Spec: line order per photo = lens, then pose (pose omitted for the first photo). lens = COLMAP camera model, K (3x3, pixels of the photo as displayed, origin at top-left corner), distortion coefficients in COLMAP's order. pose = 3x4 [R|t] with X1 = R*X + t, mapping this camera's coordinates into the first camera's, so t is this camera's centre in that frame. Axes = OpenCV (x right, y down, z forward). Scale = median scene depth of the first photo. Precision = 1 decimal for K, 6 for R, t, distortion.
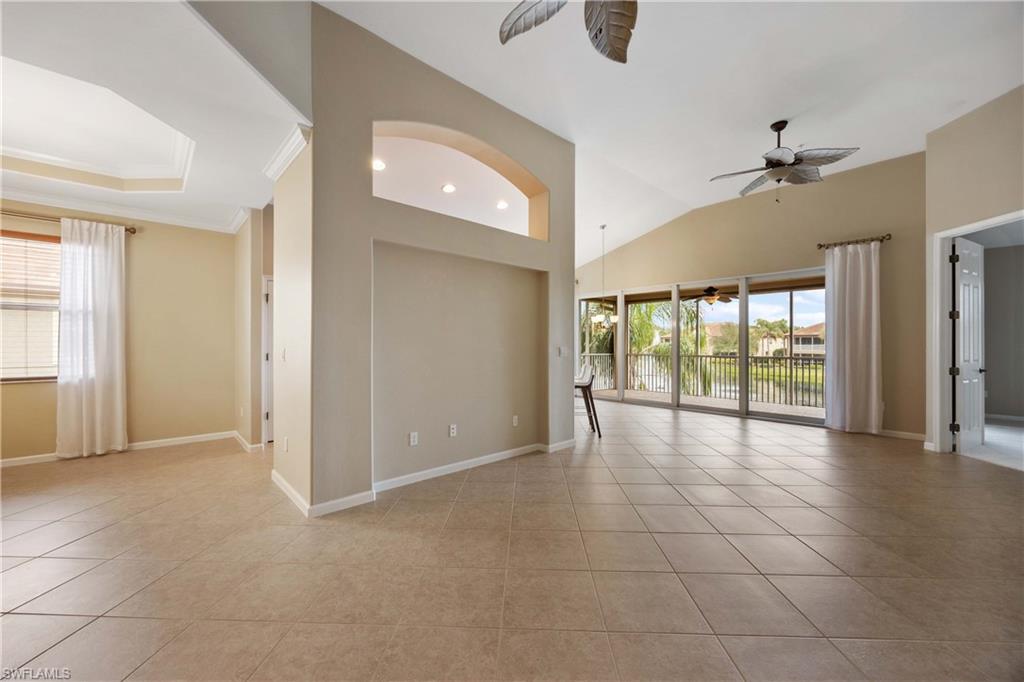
lens RADIAL K [[394.0, 0, 513.6], [0, 394.0, 337.2], [0, 0, 1]] dist [-0.000686, -0.000216]
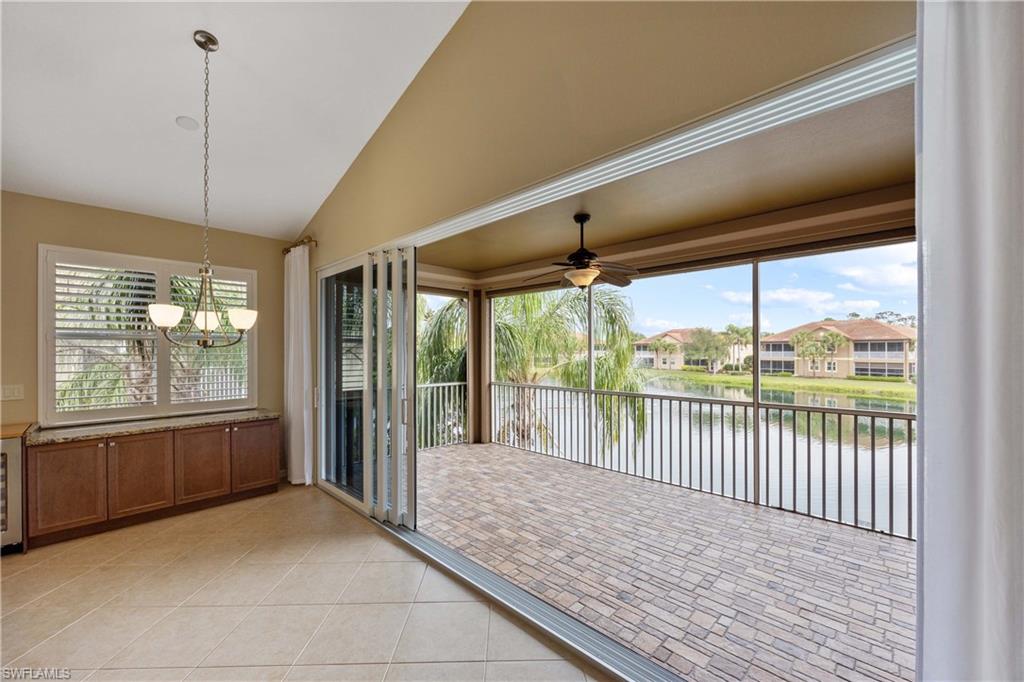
lens RADIAL K [[414.2, 0, 512.0], [0, 414.2, 341.0], [0, 0, 1]] dist [0.000132, -0.000007]
pose [[0.997455, -0.003462, 0.071211, 0.276905], [0.004025, 0.999962, -0.007768, -0.014454], [-0.071181, 0.008035, 0.997431, 0.384960]]
